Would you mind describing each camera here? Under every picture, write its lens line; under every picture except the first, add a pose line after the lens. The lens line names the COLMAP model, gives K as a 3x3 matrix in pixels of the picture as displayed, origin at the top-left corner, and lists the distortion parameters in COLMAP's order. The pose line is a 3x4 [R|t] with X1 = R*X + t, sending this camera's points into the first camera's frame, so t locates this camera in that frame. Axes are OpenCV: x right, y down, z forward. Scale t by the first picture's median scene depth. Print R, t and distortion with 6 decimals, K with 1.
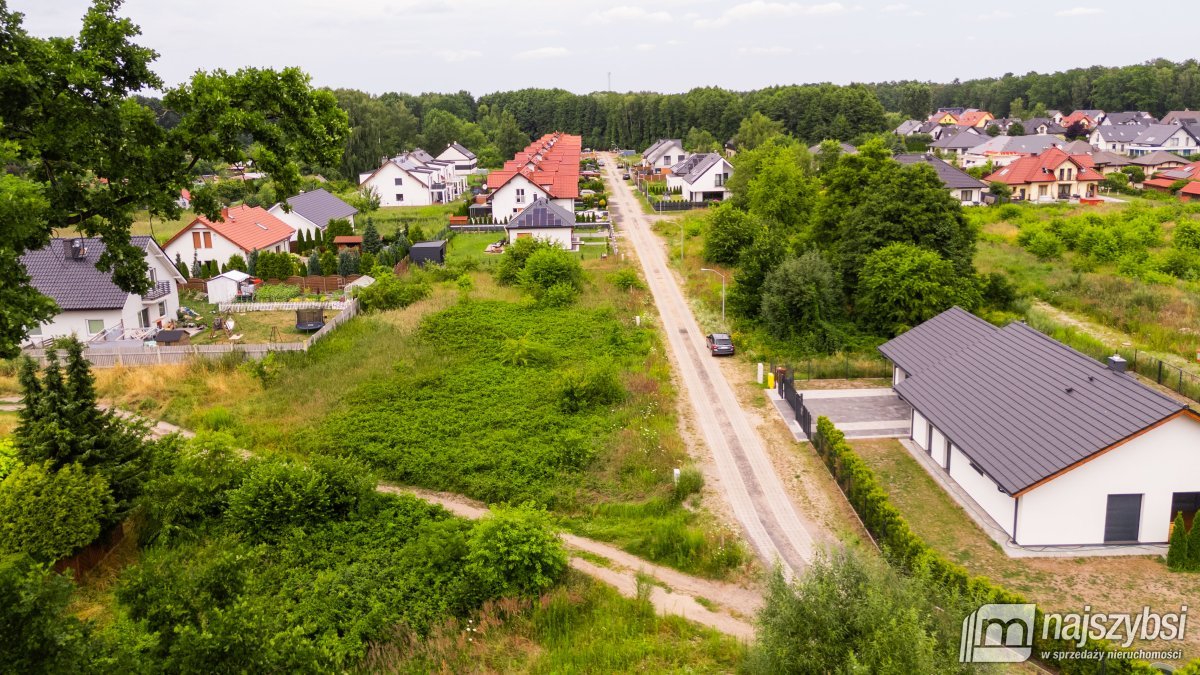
lens RADIAL K [[888.5, 0, 591.7], [0, 888.5, 312.7], [0, 0, 1]] dist [0.075575, -0.075640]
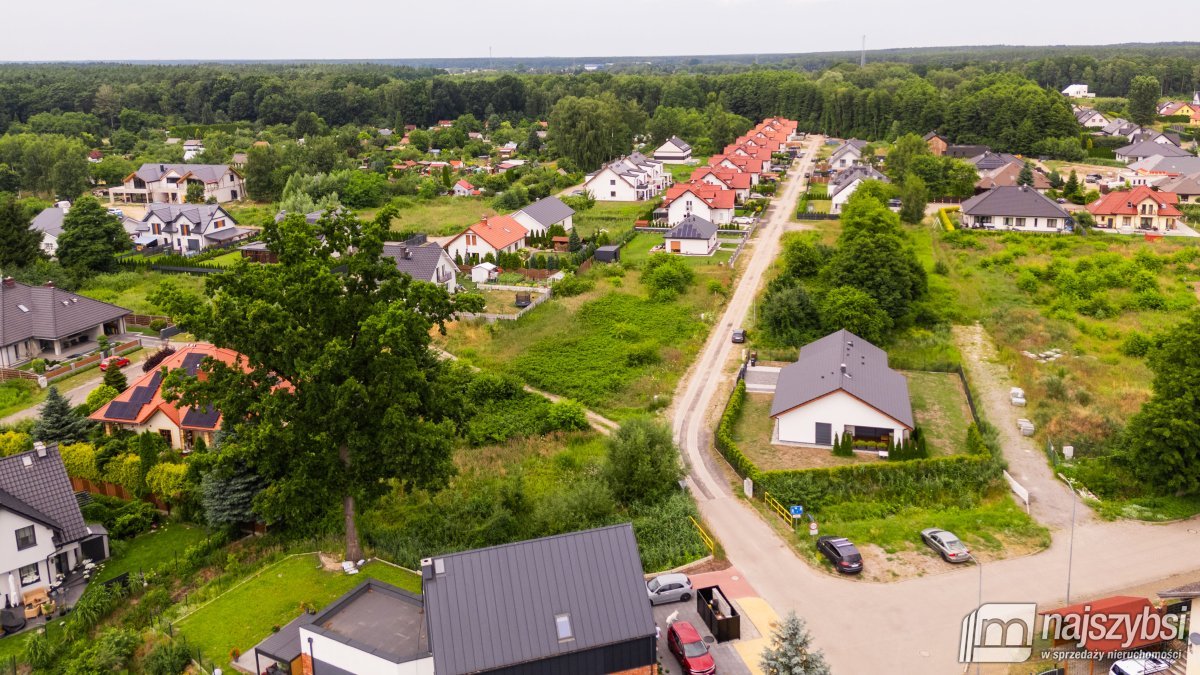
lens RADIAL K [[888.5, 0, 627.1], [0, 888.5, 295.6], [0, 0, 1]] dist [0.075575, -0.075640]
pose [[0.968395, 0.077887, -0.236947, 0.248249], [-0.068483, 0.996512, 0.047679, -0.081083], [0.239834, -0.029945, 0.970352, -0.541815]]
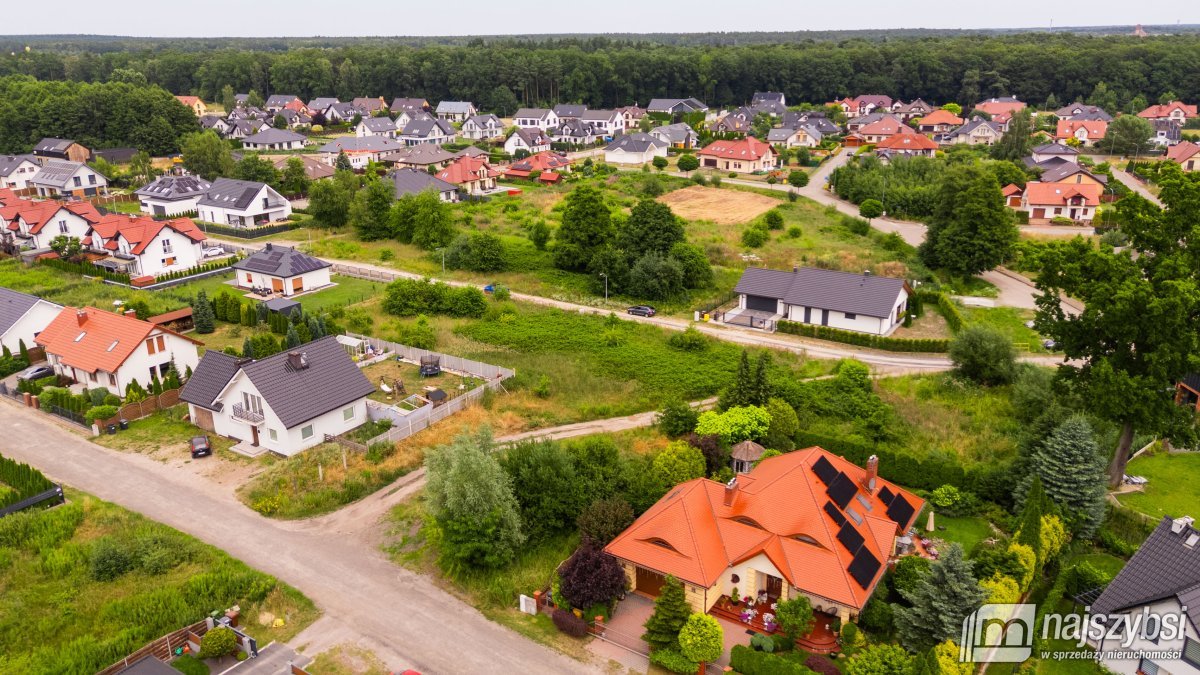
lens RADIAL K [[888.5, 0, 608.0], [0, 888.5, 334.4], [0, 0, 1]] dist [0.075575, -0.075640]
pose [[0.535787, -0.243549, 0.808465, -1.027085], [0.182716, 0.968252, 0.170594, -0.180843], [-0.824346, 0.056318, 0.563278, 0.017264]]
